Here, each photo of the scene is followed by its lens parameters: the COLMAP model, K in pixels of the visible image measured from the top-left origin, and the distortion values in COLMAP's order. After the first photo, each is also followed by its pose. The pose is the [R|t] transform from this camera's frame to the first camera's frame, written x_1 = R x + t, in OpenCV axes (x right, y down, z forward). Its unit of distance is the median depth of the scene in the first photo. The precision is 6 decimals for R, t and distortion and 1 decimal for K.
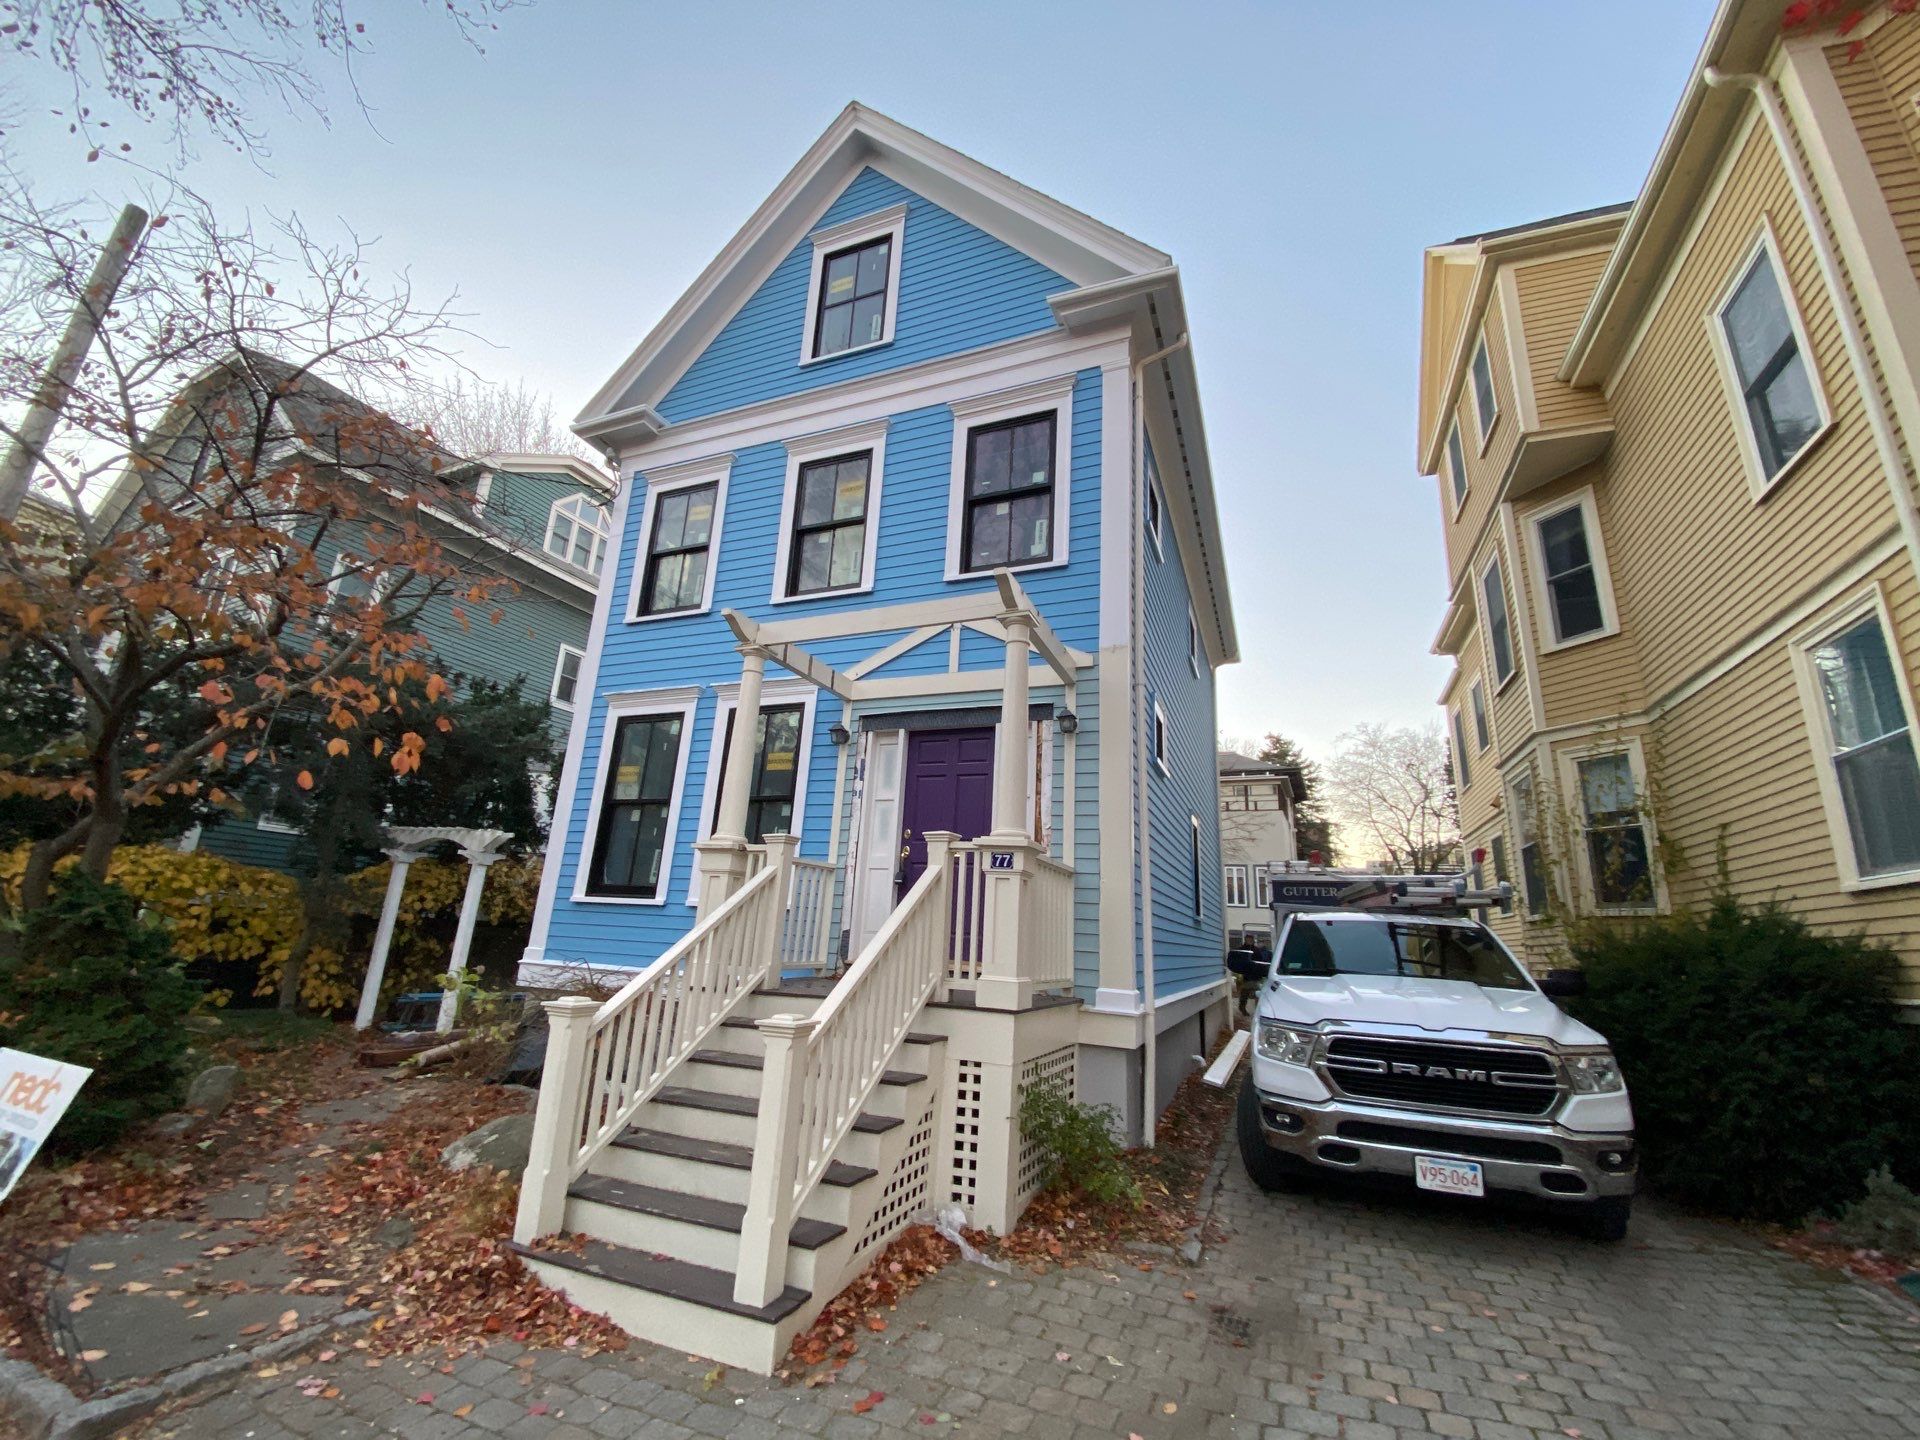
lens RADIAL K [[788.0, 0, 960.0], [0, 788.0, 720.0], [0, 0, 1]] dist [0.000103, 0.000006]
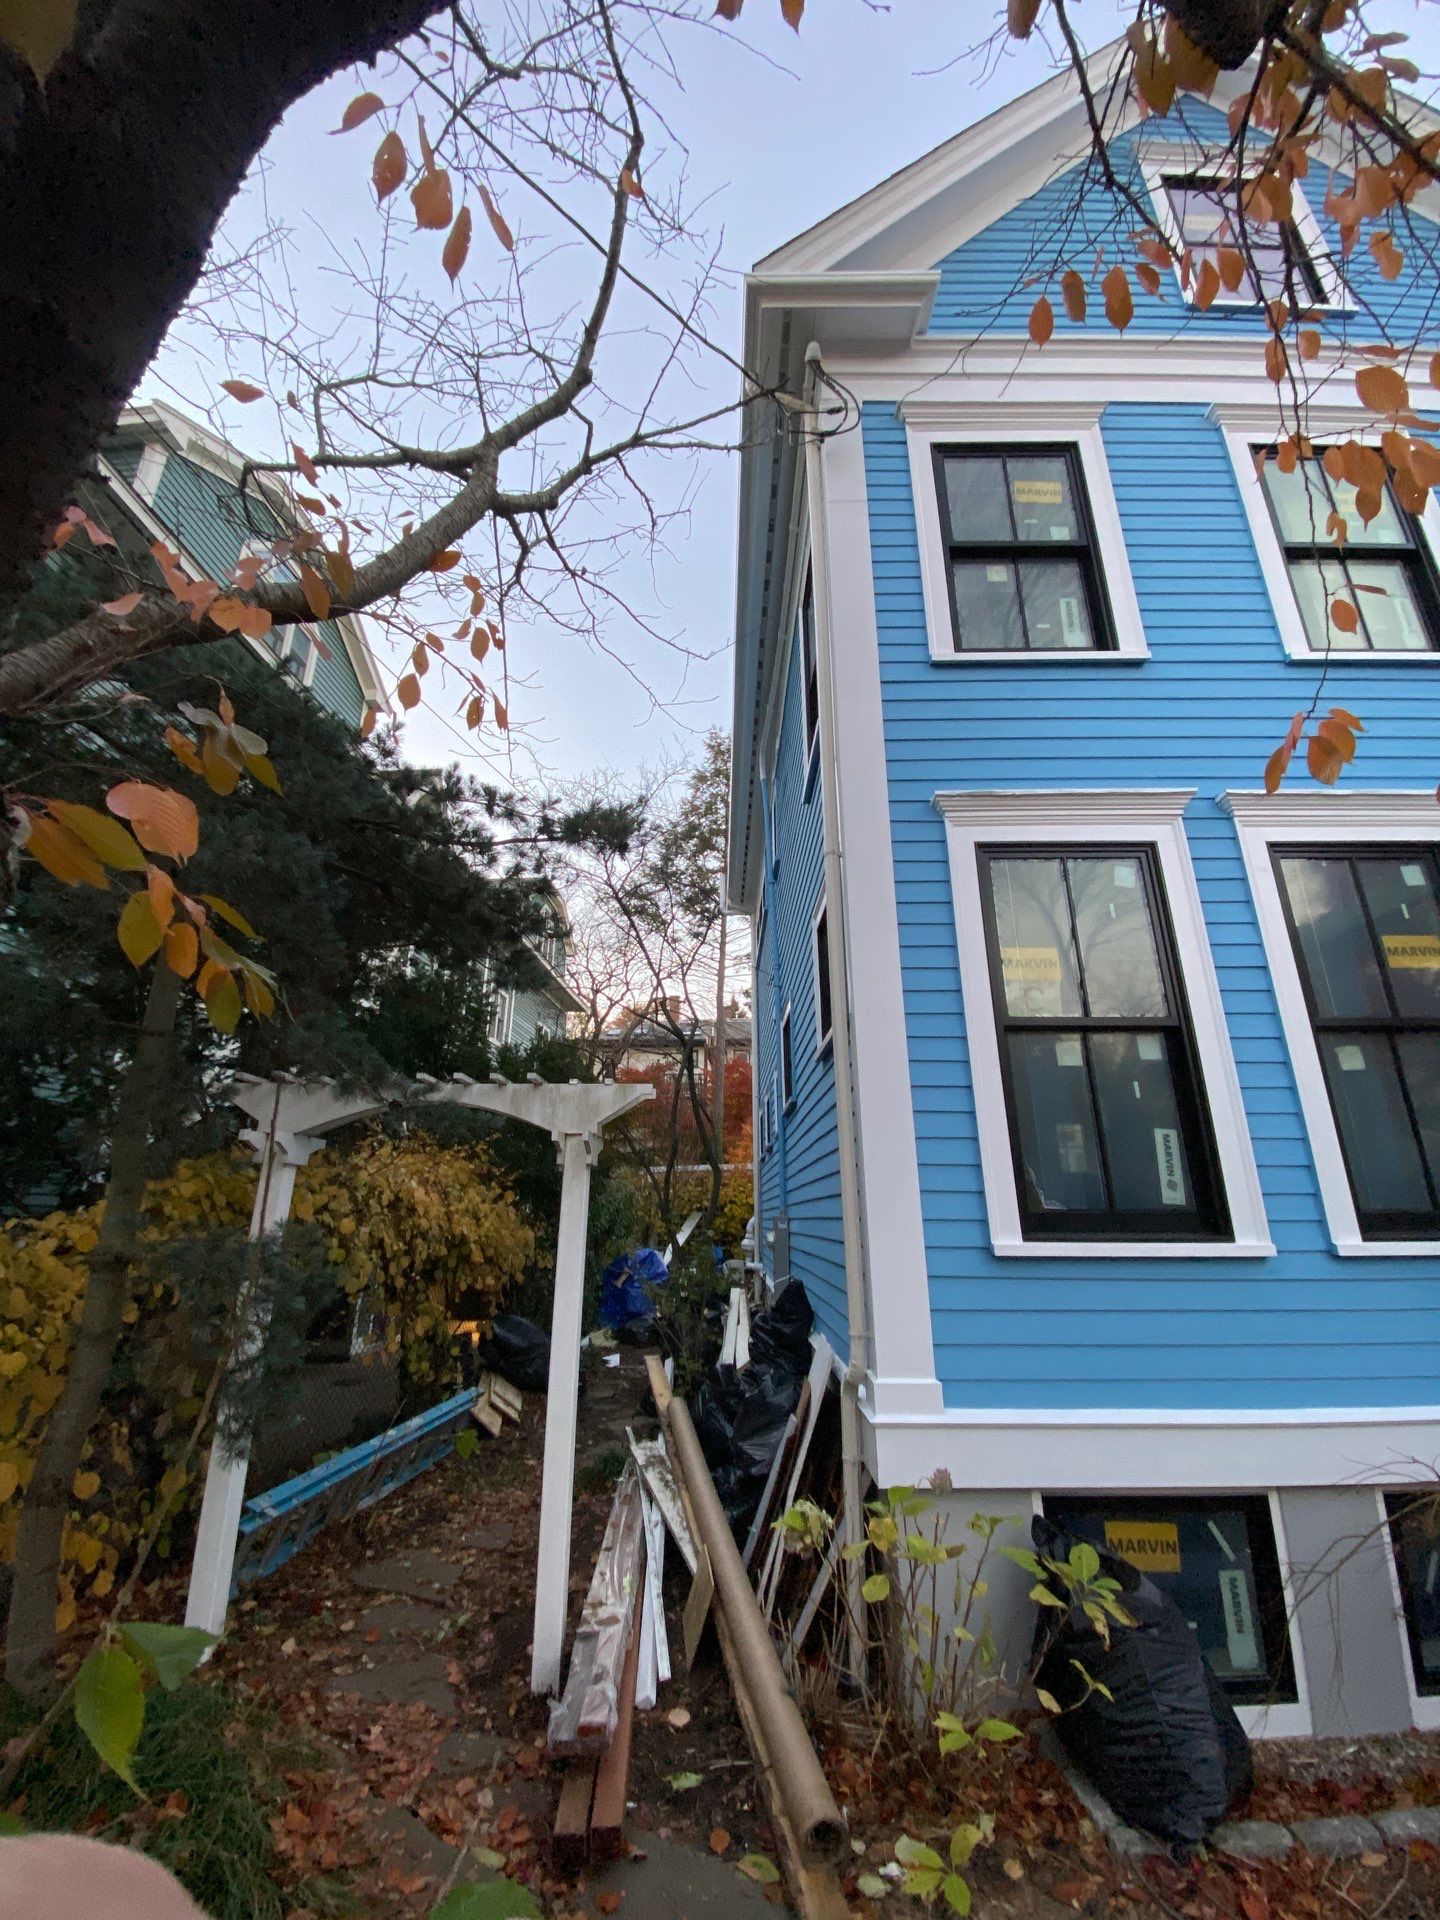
lens RADIAL K [[788.0, 0, 720.0], [0, 788.0, 960.0], [0, 0, 1]] dist [0.000103, 0.000006]
pose [[0.925699, 0.062658, 0.373034, -0.776178], [-0.055462, 0.998010, -0.030003, 0.091517], [-0.374172, 0.007084, 0.927332, 0.649959]]
